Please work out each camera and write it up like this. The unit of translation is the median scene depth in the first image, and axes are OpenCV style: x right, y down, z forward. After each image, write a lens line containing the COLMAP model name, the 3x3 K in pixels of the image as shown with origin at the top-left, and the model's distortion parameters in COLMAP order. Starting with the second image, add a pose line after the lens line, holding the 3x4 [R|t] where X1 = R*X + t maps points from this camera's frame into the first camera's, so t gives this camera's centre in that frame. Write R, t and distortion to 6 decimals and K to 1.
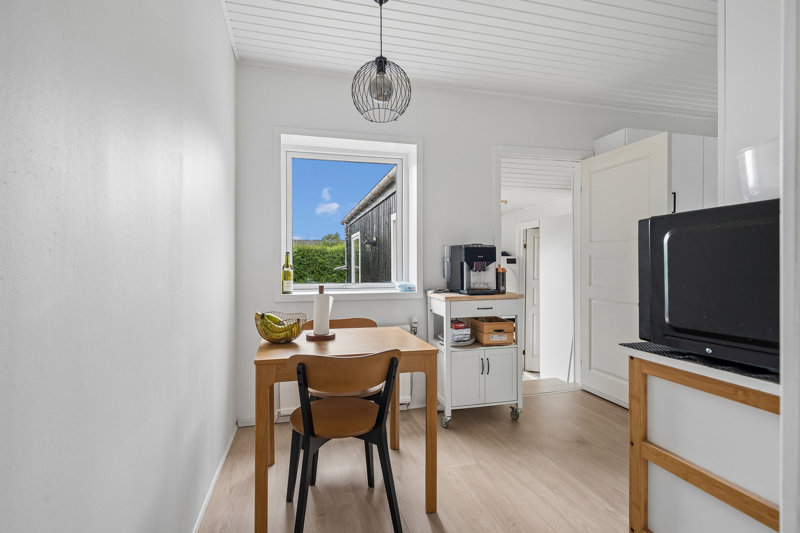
lens RADIAL K [[391.1, 0, 400.0], [0, 391.1, 266.5], [0, 0, 1]] dist [0.000138, 0.000005]
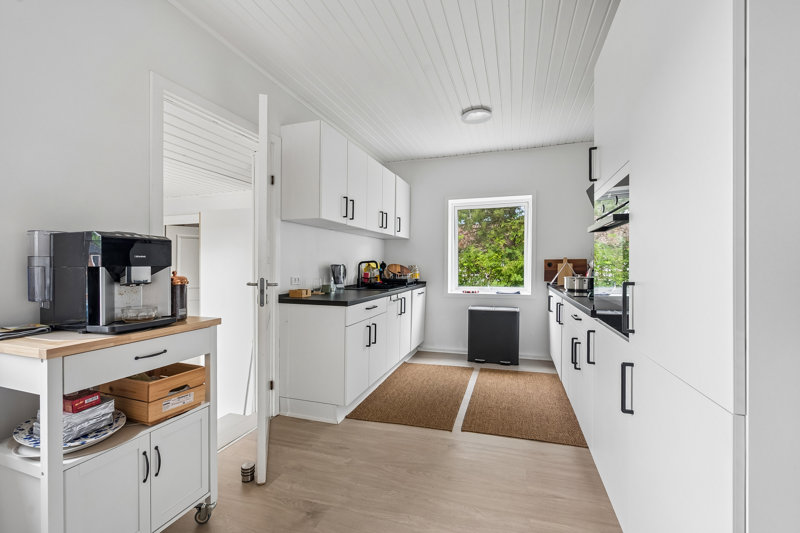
lens RADIAL K [[344.4, 0, 400.0], [0, 344.4, 266.5], [0, 0, 1]] dist [0.000672, 0.000173]
pose [[0.558676, -0.000281, 0.829386, 0.018720], [0.021153, 0.999679, -0.013909, 0.001954], [-0.829116, 0.025315, 0.558503, 0.447666]]
